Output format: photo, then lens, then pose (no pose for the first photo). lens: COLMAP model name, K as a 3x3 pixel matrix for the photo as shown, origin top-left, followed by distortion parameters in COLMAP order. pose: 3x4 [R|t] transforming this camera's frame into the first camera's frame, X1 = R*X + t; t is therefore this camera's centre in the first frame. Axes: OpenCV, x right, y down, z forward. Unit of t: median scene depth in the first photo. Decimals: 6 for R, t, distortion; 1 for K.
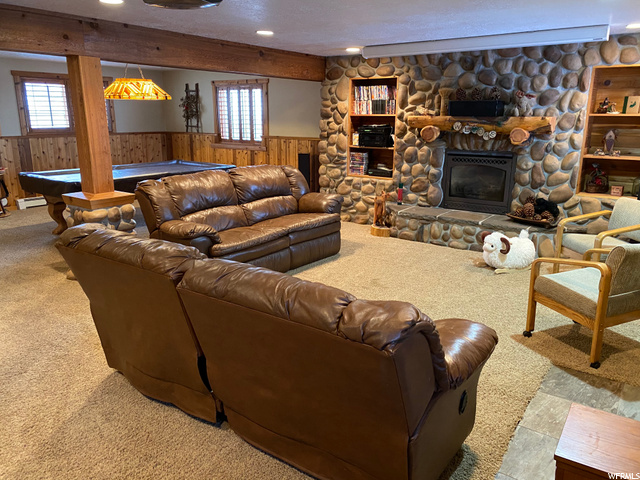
lens RADIAL K [[487.8, 0, 317.5], [0, 487.8, 239.6], [0, 0, 1]] dist [0.066004, -0.090868]
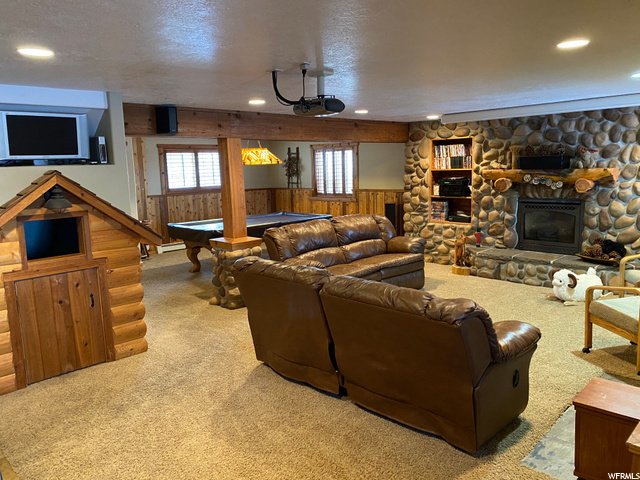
lens RADIAL K [[487.8, 0, 317.8], [0, 487.8, 236.0], [0, 0, 1]] dist [0.066004, -0.090868]
pose [[0.986517, -0.010221, -0.163341, -0.010958], [-0.006898, 0.994564, -0.103895, 0.025063], [0.163515, 0.103621, 0.981084, -0.180127]]
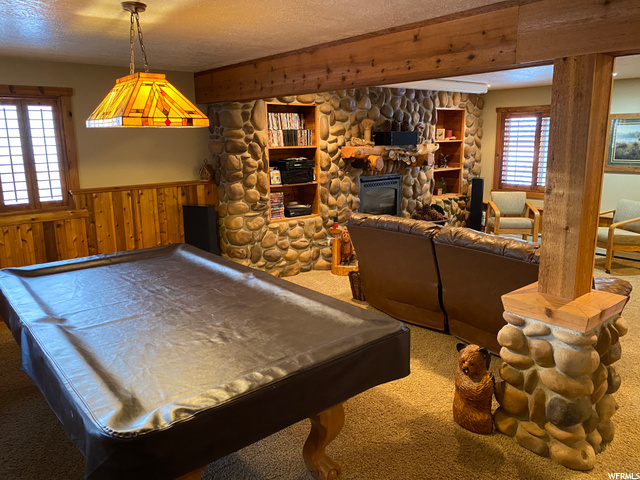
lens RADIAL K [[487.8, 0, 319.6], [0, 487.8, 241.1], [0, 0, 1]] dist [0.066004, -0.090868]
pose [[0.244227, -0.210011, 0.946704, -0.790435], [0.255318, 0.955747, 0.146152, -0.231151], [-0.935503, 0.206016, 0.287039, 0.821865]]
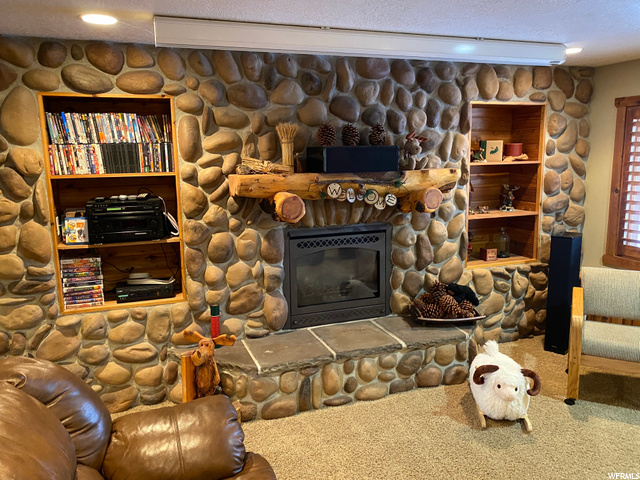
lens RADIAL K [[487.8, 0, 320.5], [0, 487.8, 237.0], [0, 0, 1]] dist [0.066004, -0.090868]
pose [[0.561118, -0.148656, 0.814278, -0.178631], [0.225703, 0.973941, 0.022272, -0.181989], [-0.796370, 0.171288, 0.580048, 0.652489]]
